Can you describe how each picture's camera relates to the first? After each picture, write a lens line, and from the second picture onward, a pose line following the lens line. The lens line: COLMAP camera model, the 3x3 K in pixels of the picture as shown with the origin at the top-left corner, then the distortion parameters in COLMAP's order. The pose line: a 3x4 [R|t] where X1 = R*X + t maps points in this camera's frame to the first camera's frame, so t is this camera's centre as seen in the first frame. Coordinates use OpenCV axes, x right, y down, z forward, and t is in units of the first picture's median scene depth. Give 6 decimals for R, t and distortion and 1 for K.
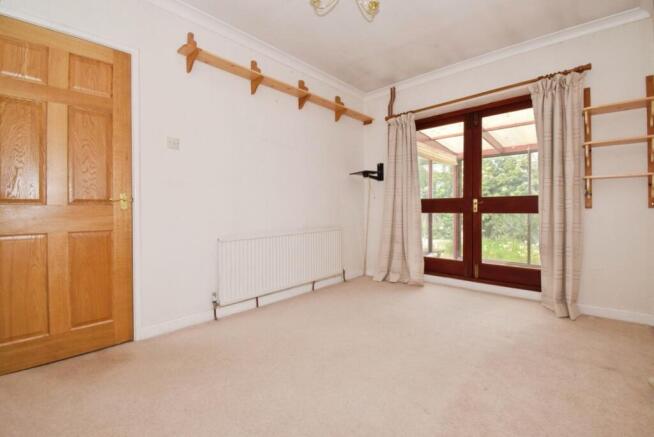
lens RADIAL K [[294.4, 0, 326.1], [0, 294.4, 214.6], [0, 0, 1]] dist [0.002009, -0.000269]
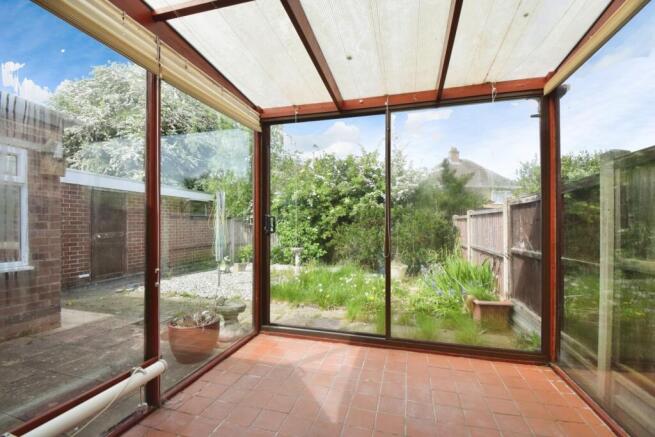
lens RADIAL K [[285.1, 0, 327.2], [0, 285.1, 223.8], [0, 0, 1]] dist [0.000622, -0.000278]
pose [[0.890275, 0.008725, 0.455340, 0.322607], [0.000717, 0.999788, -0.020561, -0.010735], [-0.455423, 0.018632, 0.890080, 0.528006]]
